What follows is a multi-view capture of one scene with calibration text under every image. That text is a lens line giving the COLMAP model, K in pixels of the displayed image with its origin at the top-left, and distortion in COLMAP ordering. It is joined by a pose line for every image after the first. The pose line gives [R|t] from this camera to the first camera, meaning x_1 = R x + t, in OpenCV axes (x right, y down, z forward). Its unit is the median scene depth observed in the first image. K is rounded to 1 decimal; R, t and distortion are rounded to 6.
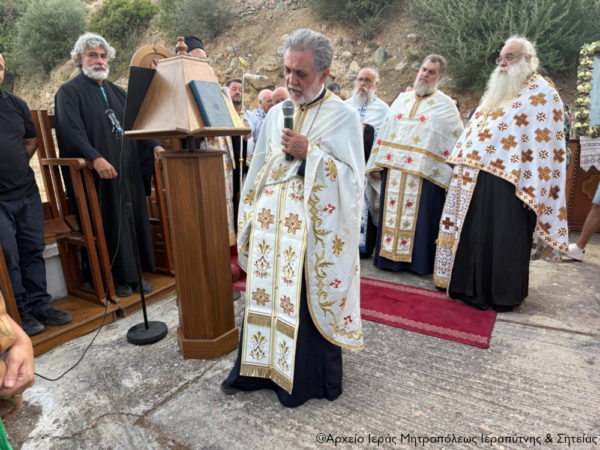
lens RADIAL K [[425.1, 0, 295.6], [0, 425.1, 233.1], [0, 0, 1]] dist [-0.005849, -0.002897]
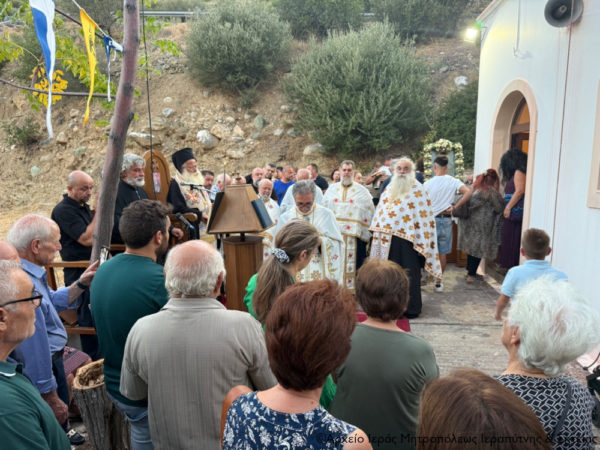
lens RADIAL K [[419.1, 0, 300.0], [0, 419.1, 225.0], [0, 0, 1]] dist [0.134588, -0.280695]
pose [[0.943120, -0.049265, 0.328783, -0.128970], [0.087141, 0.991015, -0.101469, -0.012605], [-0.320830, 0.124348, 0.938939, -0.131031]]
